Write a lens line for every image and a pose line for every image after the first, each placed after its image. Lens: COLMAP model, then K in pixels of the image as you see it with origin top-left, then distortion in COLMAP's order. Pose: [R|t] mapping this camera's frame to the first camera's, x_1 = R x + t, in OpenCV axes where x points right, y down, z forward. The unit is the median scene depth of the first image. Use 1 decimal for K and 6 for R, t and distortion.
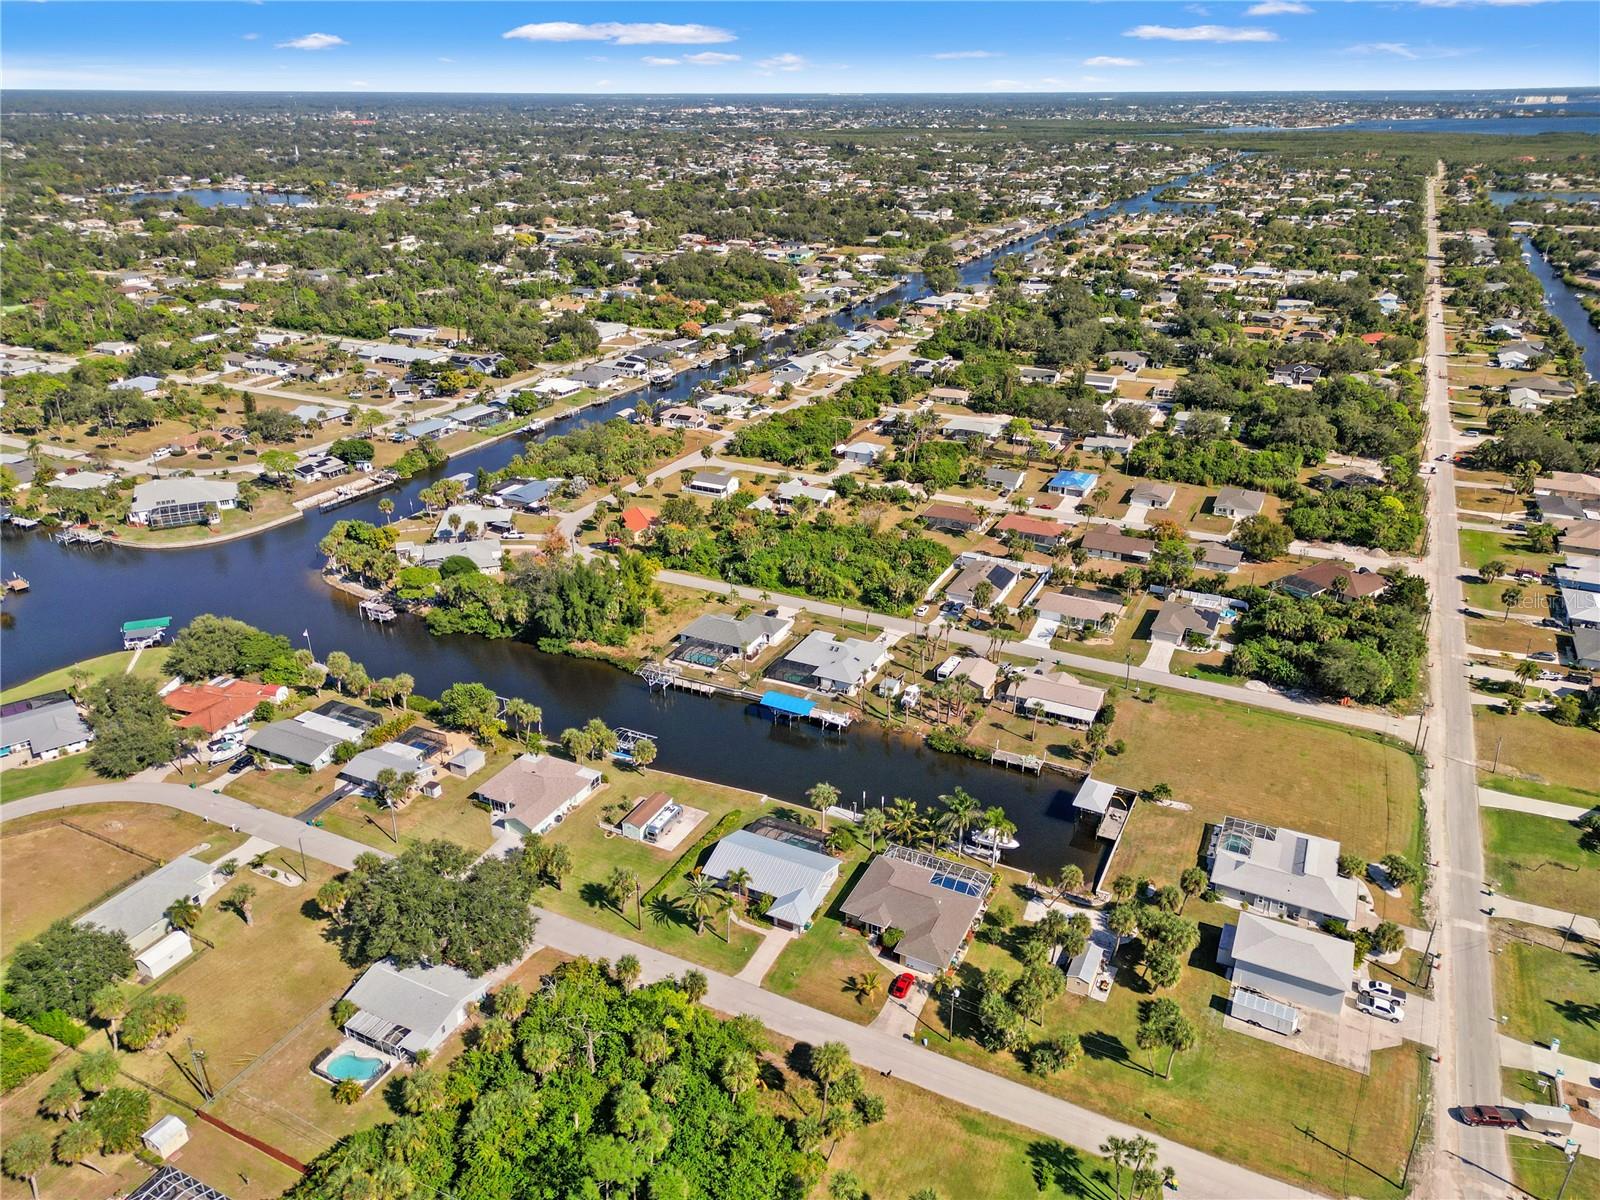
lens RADIAL K [[1091.1, 0, 800.0], [0, 1091.1, 600.0], [0, 0, 1]] dist [0.063802, -0.052457]
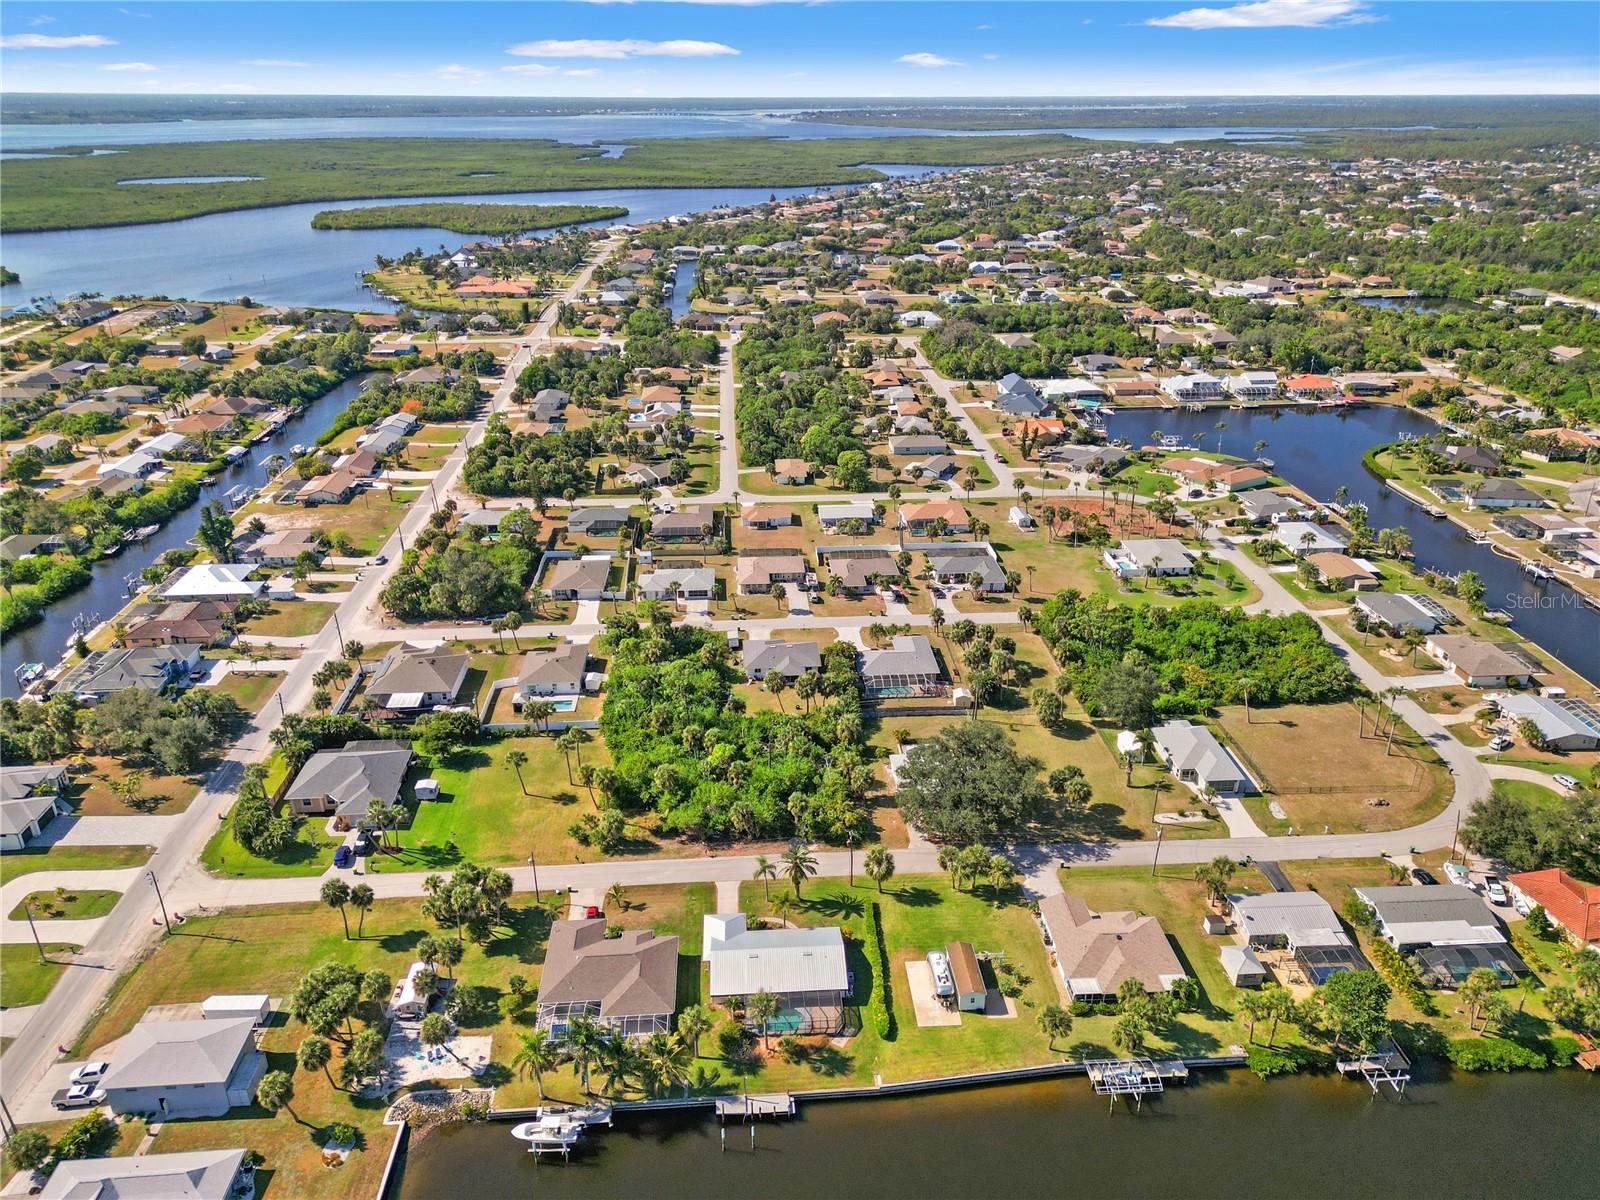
lens RADIAL K [[1103.1, 0, 800.0], [0, 1103.1, 600.0], [0, 0, 1]] dist [0.061646, -0.057376]
pose [[-0.865522, 0.200227, -0.459108, 0.165693], [-0.215030, 0.679309, 0.701642, -0.310530], [0.452364, 0.706009, -0.544902, 0.679807]]
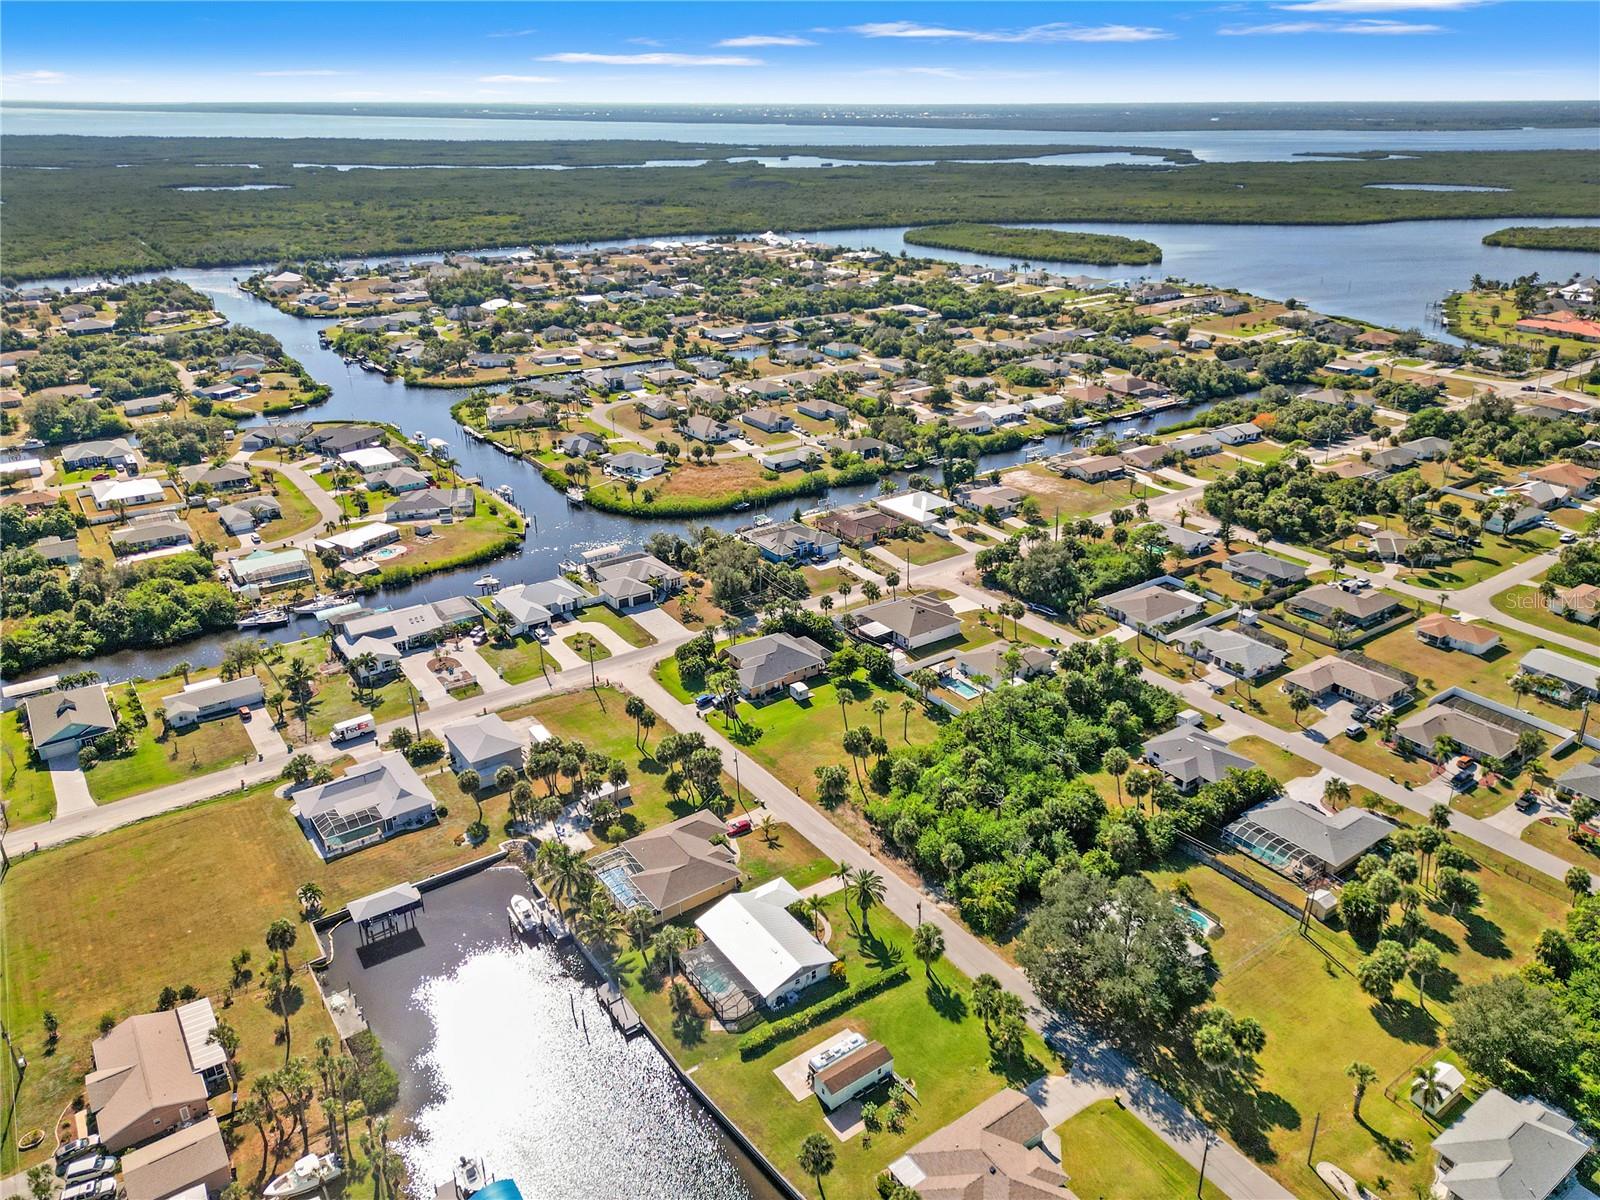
lens RADIAL K [[1095.9, 0, 800.0], [0, 1095.9, 600.0], [0, 0, 1]] dist [0.063687, -0.080825]
pose [[-0.881124, -0.195428, 0.430615, -0.207092], [0.196860, 0.676365, 0.709772, -0.314656], [-0.429962, 0.710168, -0.557489, 0.683600]]
